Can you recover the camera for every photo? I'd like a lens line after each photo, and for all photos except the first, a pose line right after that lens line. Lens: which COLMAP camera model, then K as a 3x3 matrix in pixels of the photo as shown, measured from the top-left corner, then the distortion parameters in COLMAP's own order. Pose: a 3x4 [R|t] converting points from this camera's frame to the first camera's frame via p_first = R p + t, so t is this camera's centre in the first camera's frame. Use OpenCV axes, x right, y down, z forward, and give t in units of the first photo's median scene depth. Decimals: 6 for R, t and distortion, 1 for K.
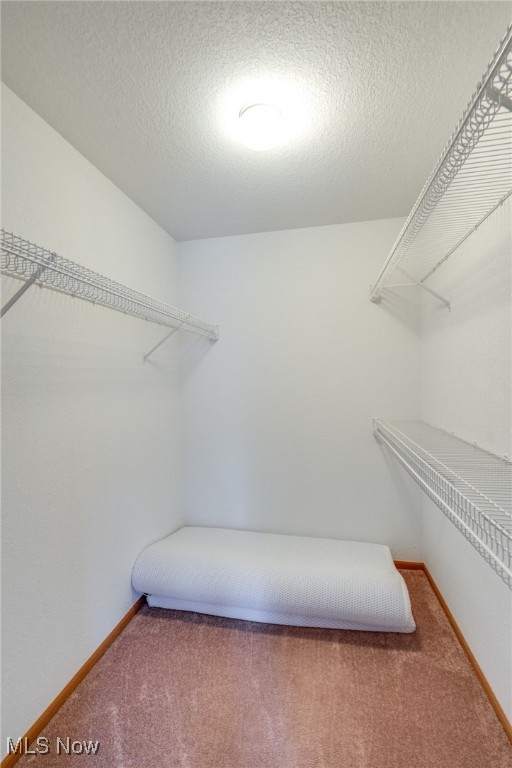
lens RADIAL K [[356.6, 0, 240.0], [0, 356.6, 384.6], [0, 0, 1]] dist [0.000776, 0.000301]
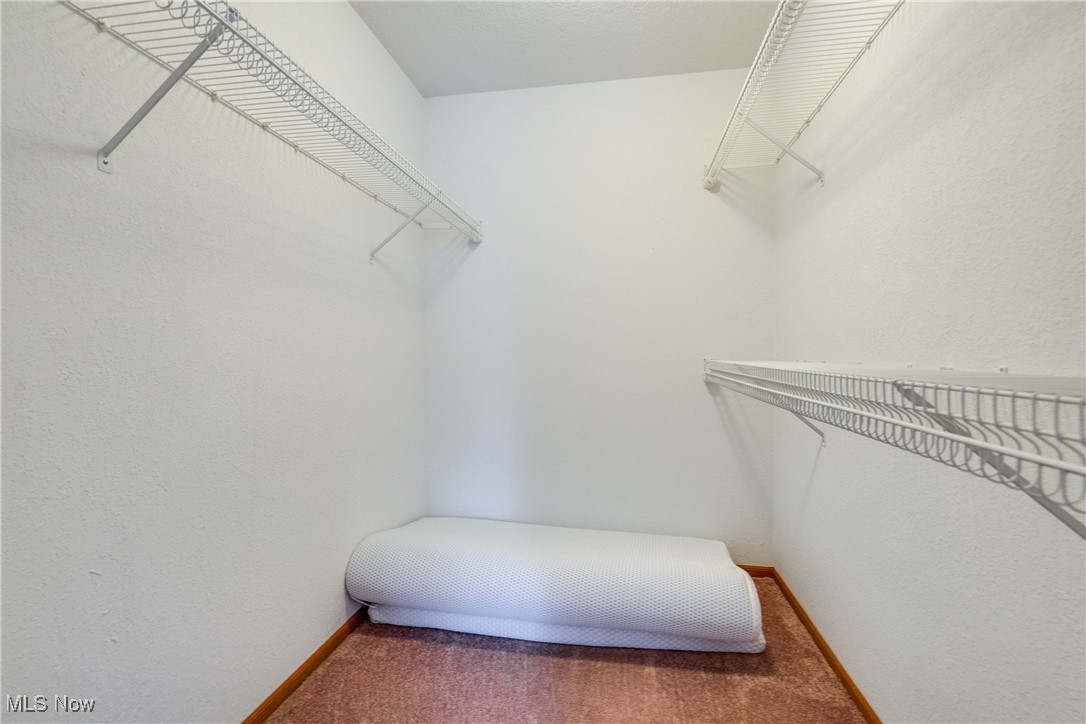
lens RADIAL K [[507.1, 0, 524.4], [0, 507.1, 360.1], [0, 0, 1]] dist [0.001534, 0.000573]
pose [[0.999091, 0.019341, 0.037979, -0.016797], [-0.019309, 0.999813, -0.001203, 0.147175], [-0.037996, 0.000469, 0.999278, 0.047168]]
